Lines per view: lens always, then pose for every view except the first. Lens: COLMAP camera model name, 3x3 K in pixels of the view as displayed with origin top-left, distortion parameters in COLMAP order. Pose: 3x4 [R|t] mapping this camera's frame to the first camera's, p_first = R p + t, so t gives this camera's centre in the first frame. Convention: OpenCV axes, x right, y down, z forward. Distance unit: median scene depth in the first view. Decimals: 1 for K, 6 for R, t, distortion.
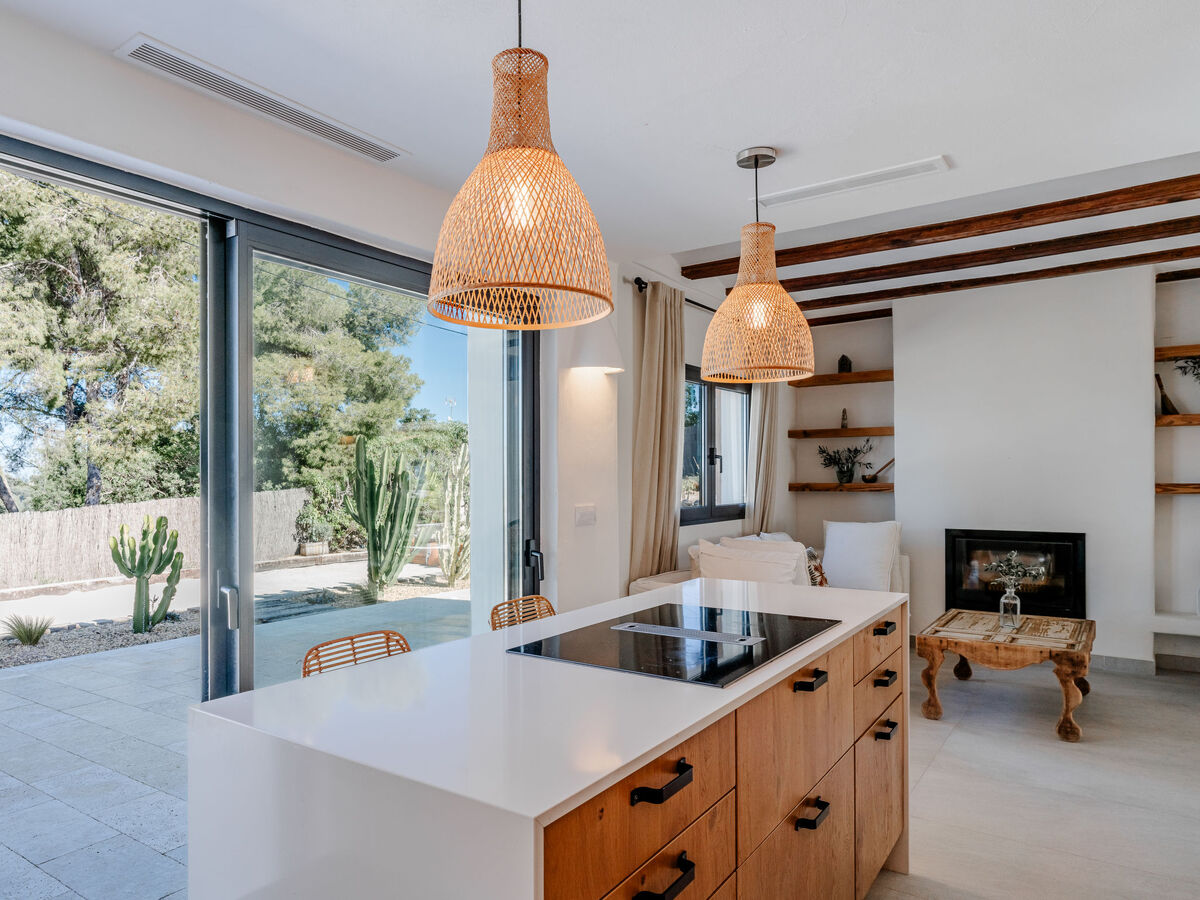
lens RADIAL K [[724.2, 0, 584.7], [0, 724.2, 471.6], [0, 0, 1]] dist [-0.008323, 0.005520]
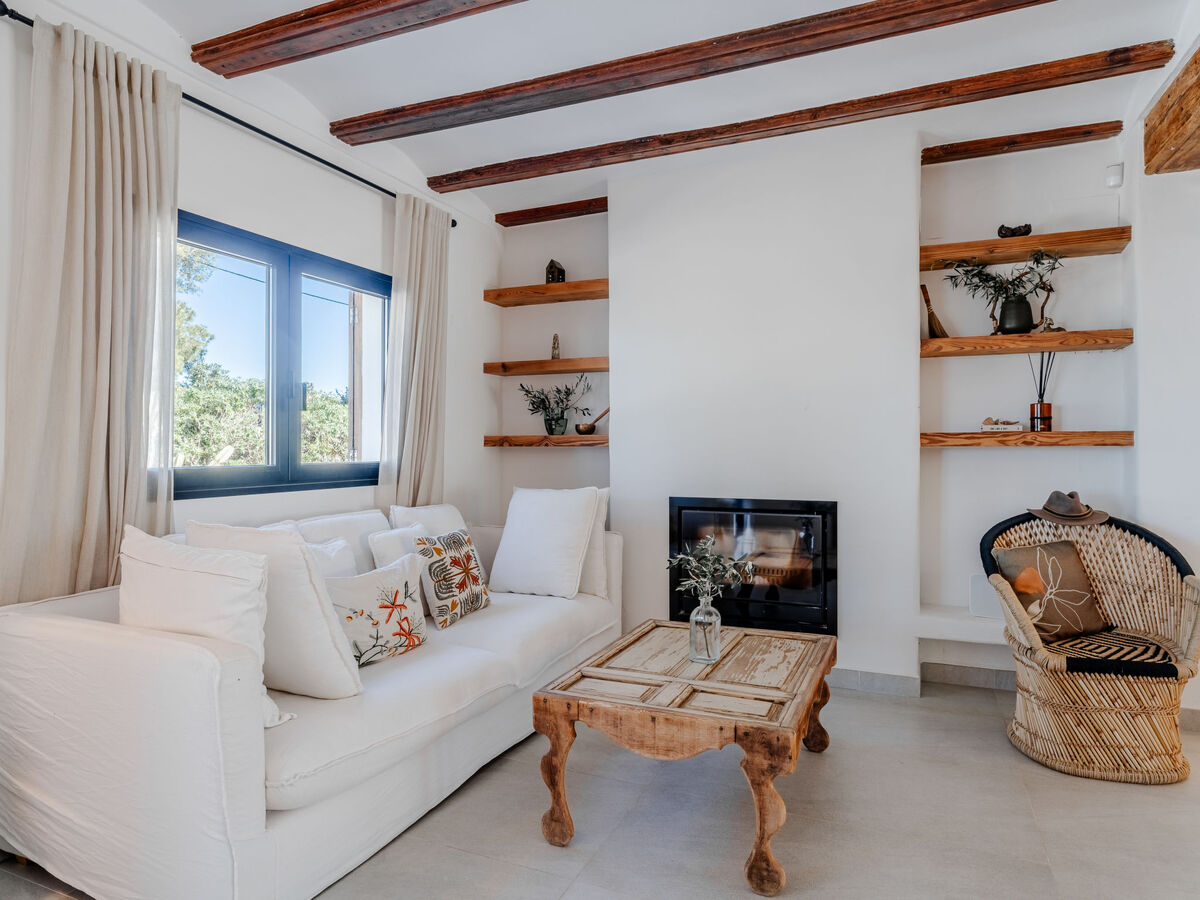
lens RADIAL K [[724.2, 0, 591.6], [0, 724.2, 431.2], [0, 0, 1]] dist [-0.008323, 0.005520]
pose [[0.975131, 0.008654, 0.221459, 0.296296], [-0.006328, 0.999917, -0.011209, 0.024951], [-0.221537, 0.009529, 0.975105, 0.351320]]
